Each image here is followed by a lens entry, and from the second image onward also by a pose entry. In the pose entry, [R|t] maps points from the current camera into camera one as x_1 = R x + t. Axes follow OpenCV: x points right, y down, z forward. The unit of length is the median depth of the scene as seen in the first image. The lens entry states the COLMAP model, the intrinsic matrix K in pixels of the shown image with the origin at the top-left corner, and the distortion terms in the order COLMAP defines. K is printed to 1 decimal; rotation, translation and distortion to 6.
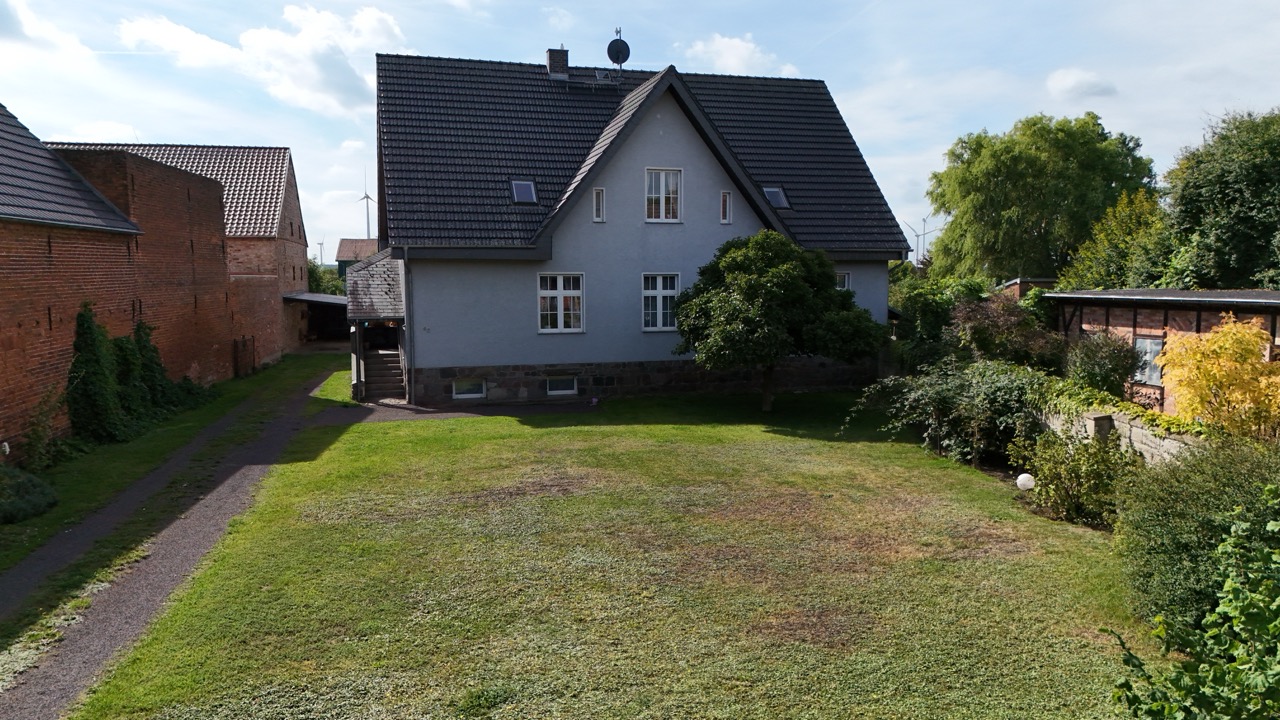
lens RADIAL K [[936.9, 0, 663.8], [0, 936.9, 365.4], [0, 0, 1]] dist [0.091817, -0.090842]
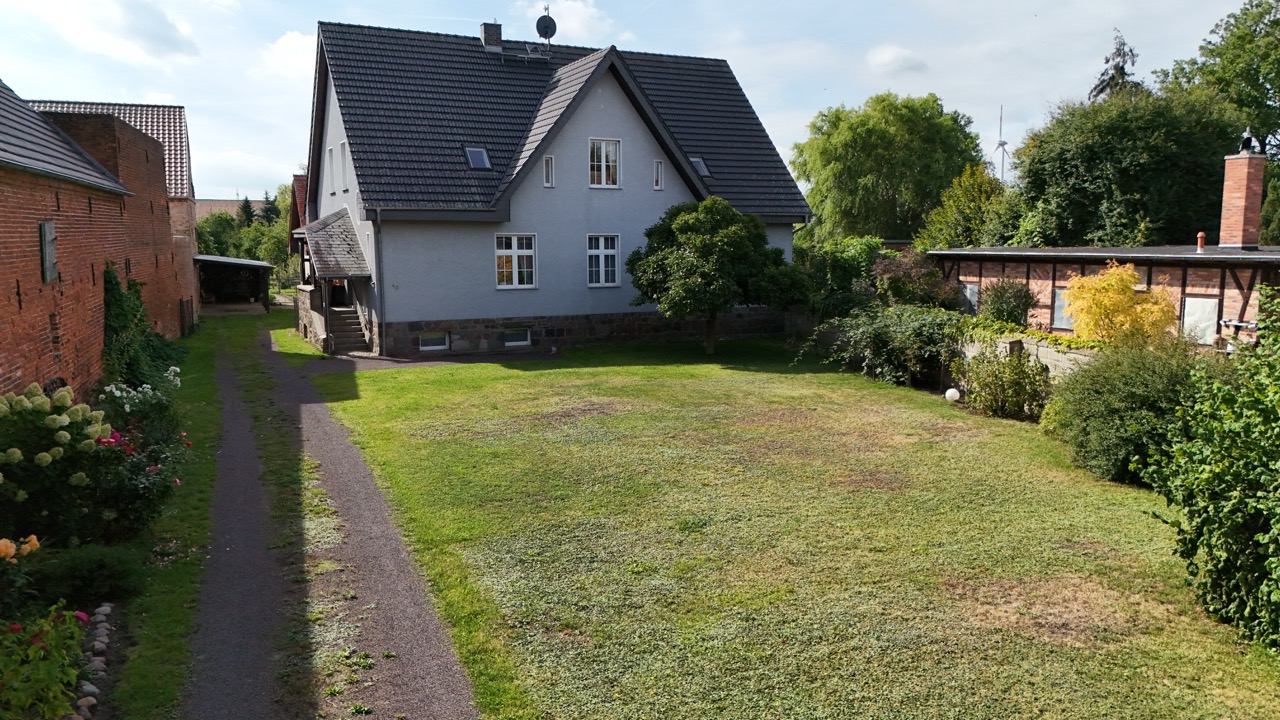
lens RADIAL K [[936.9, 0, 663.8], [0, 936.9, 365.4], [0, 0, 1]] dist [0.091817, -0.090842]
pose [[0.983939, -0.025206, 0.176715, -0.137494], [0.018401, 0.999029, 0.040039, 0.014107], [-0.177552, -0.036144, 0.983447, -0.115249]]
